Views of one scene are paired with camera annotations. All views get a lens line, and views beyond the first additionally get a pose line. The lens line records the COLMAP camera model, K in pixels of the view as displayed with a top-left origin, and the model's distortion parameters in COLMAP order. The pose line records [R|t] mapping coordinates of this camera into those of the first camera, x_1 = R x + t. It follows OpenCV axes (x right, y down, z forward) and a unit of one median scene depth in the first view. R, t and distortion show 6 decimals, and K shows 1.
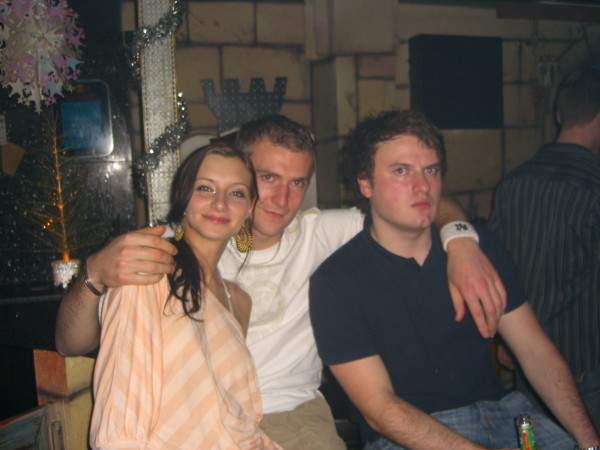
lens RADIAL K [[661.7, 0, 300.0], [0, 661.7, 225.0], [0, 0, 1]] dist [-0.091519, 0.000949]
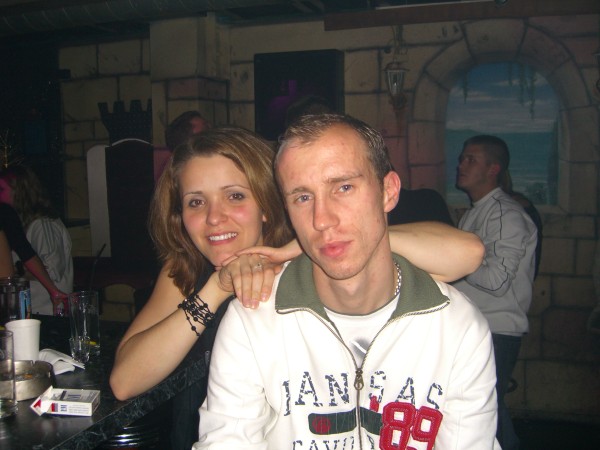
lens RADIAL K [[661.7, 0, 300.0], [0, 661.7, 225.0], [0, 0, 1]] dist [-0.091519, 0.000949]
pose [[0.824612, 0.080632, -0.559923, 1.050528], [-0.073148, 0.996678, 0.035801, -0.060111], [0.560950, 0.011435, 0.827771, 0.157560]]
